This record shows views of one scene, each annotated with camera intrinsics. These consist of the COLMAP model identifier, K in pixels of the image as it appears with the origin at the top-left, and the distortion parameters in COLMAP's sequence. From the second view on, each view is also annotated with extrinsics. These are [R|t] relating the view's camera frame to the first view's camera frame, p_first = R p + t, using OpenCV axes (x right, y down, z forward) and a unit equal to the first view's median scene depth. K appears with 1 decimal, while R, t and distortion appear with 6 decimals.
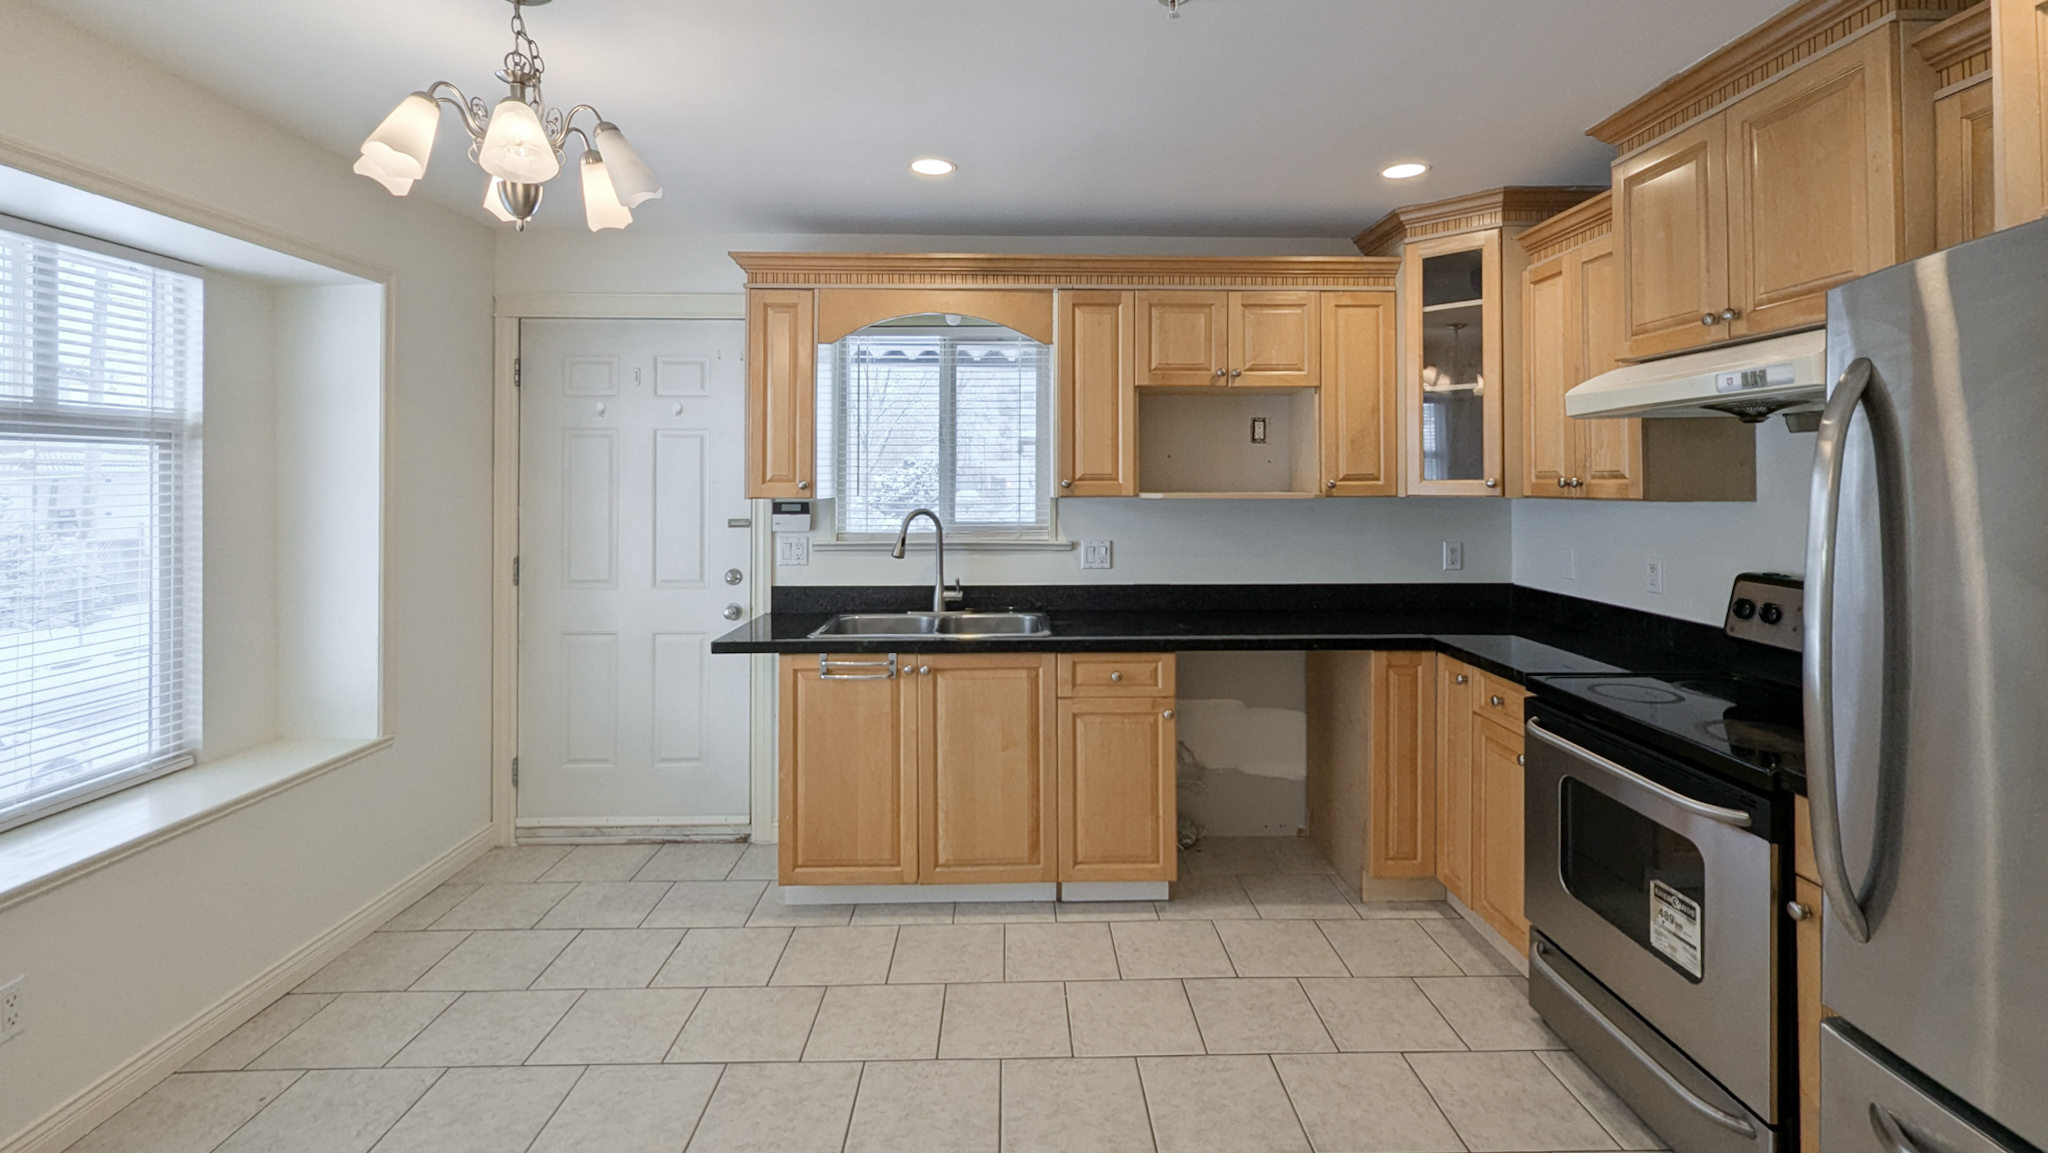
lens RADIAL K [[876.6, 0, 1030.6], [0, 876.6, 471.9], [0, 0, 1]] dist [-0.000195, -0.000243]
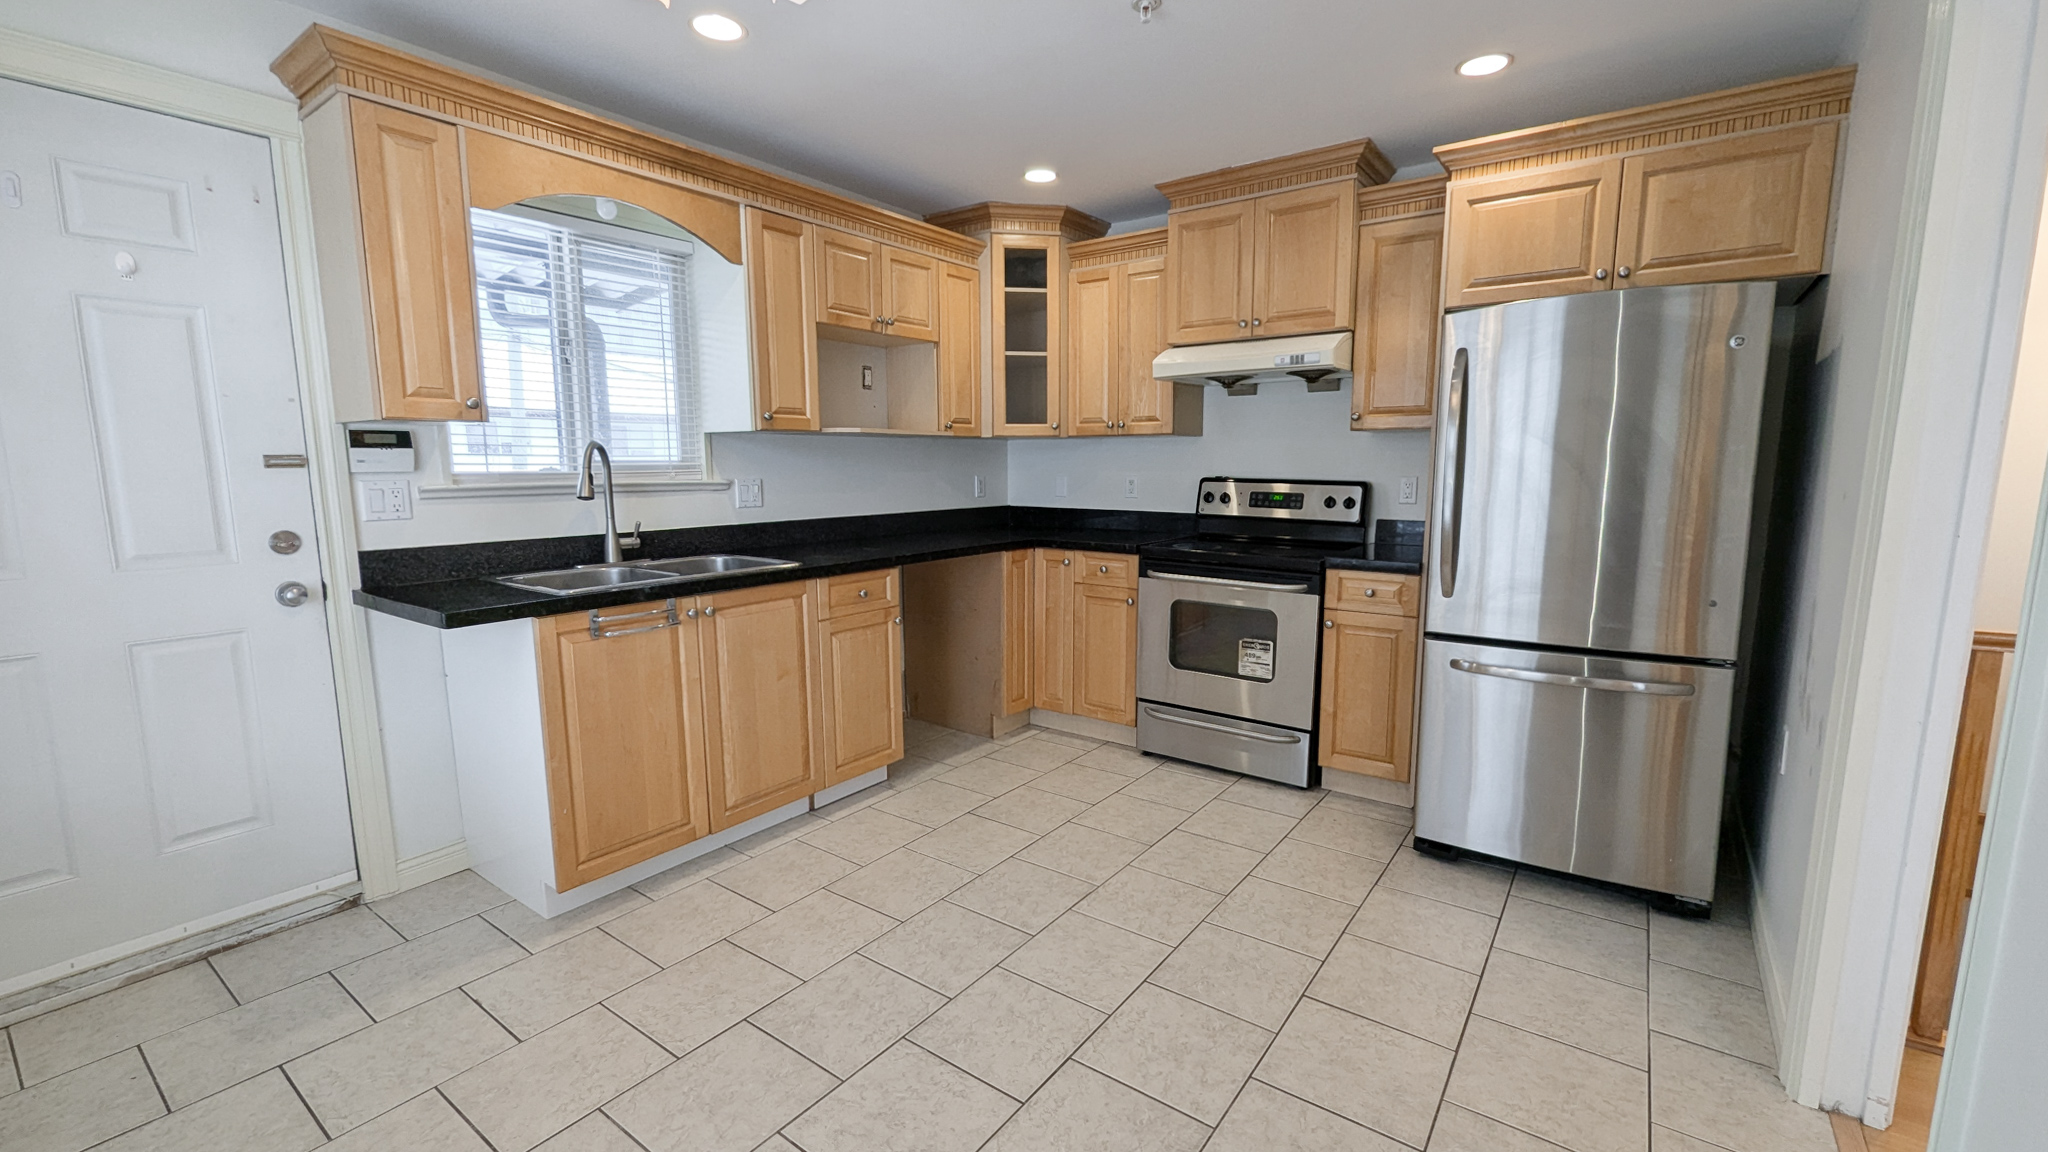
lens RADIAL K [[852.4, 0, 1021.0], [0, 852.4, 582.6], [0, 0, 1]] dist [-0.003884, -0.000563]
pose [[0.612580, -0.111104, 0.782561, -0.553417], [-0.006634, 0.989314, 0.145651, 0.057271], [-0.790380, -0.094414, 0.605297, 0.181295]]
